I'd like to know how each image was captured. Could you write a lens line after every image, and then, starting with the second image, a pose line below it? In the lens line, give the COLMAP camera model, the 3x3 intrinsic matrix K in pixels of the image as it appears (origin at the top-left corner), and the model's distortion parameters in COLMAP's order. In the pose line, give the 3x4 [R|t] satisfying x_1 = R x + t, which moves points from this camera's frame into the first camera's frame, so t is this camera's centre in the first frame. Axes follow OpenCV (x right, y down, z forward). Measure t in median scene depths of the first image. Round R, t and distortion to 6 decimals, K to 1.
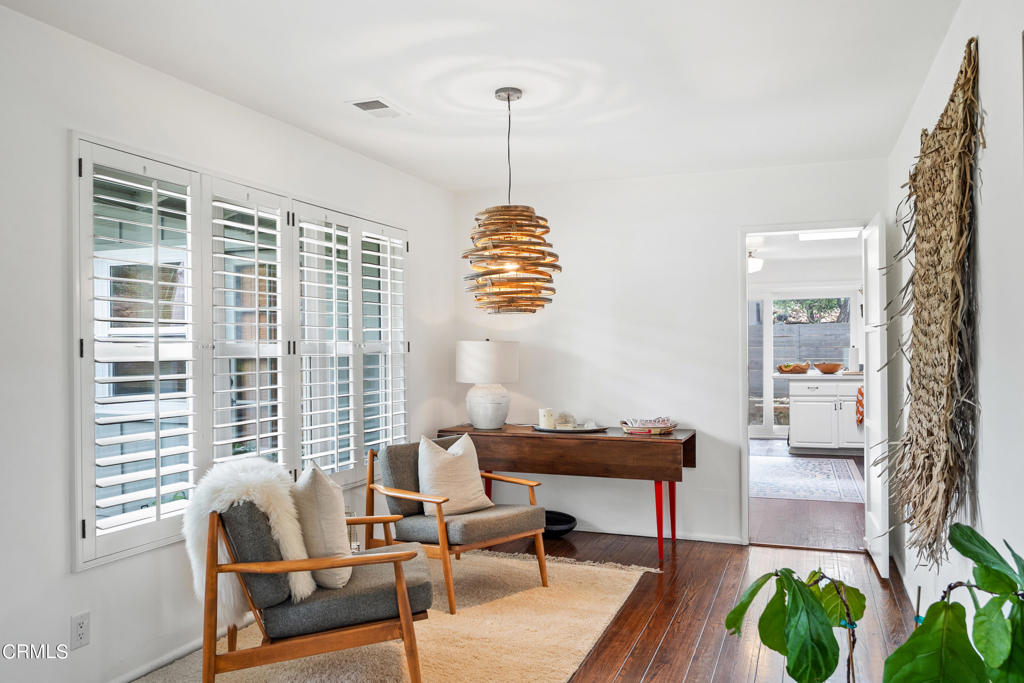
lens RADIAL K [[824.3, 0, 512.0], [0, 824.3, 341.5], [0, 0, 1]] dist [-0.020748, -0.005578]
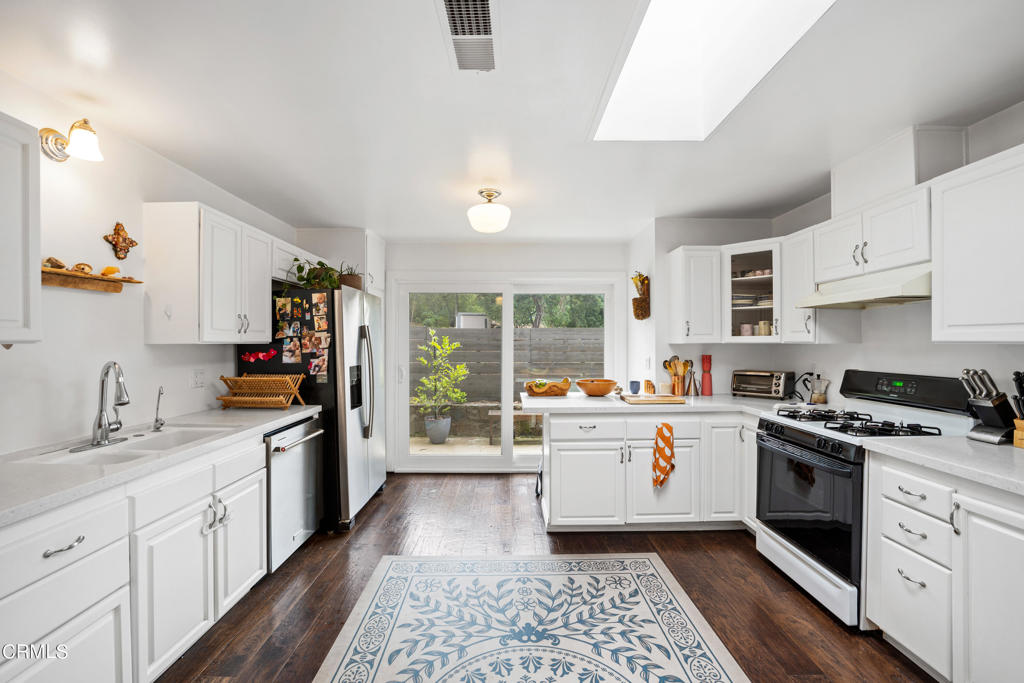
lens RADIAL K [[423.5, 0, 512.0], [0, 423.5, 341.5], [0, 0, 1]] dist [-0.020301, 0.000343]
pose [[0.938100, 0.007674, 0.346278, 0.195308], [-0.007722, 0.999969, -0.001241, -0.005251], [-0.346277, -0.001510, 0.938131, 0.688978]]
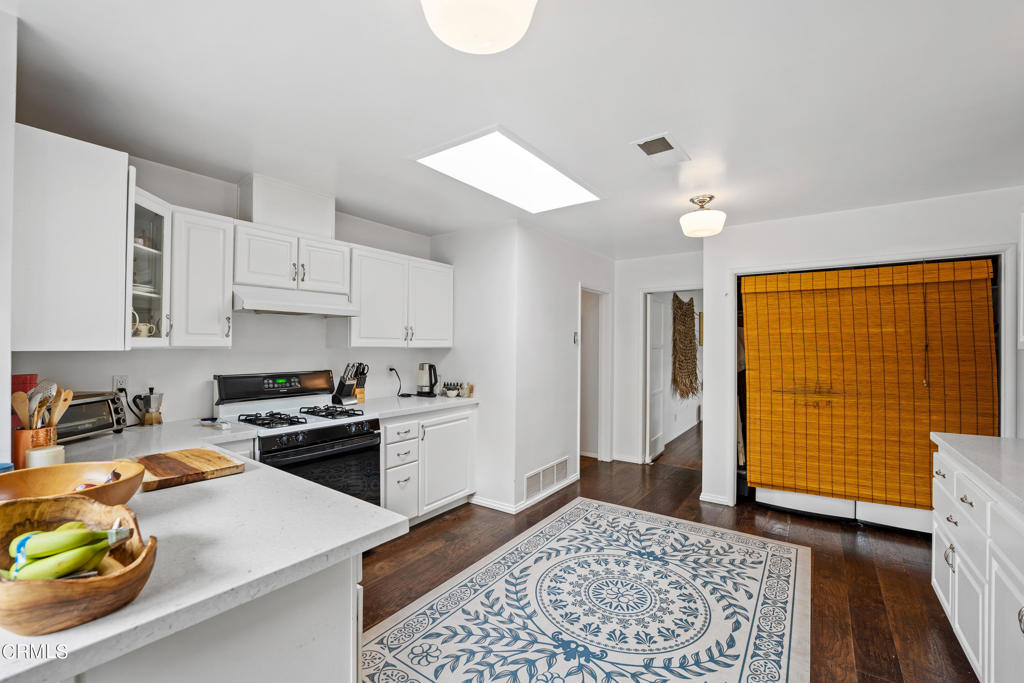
lens RADIAL K [[433.2, 0, 512.0], [0, 433.2, 341.5], [0, 0, 1]] dist [-0.003130, -0.000258]
pose [[-0.960881, 0.003456, 0.276941, 0.243874], [-0.000737, 0.999887, -0.015036, -0.006157], [-0.276962, -0.014652, -0.960769, 1.068340]]
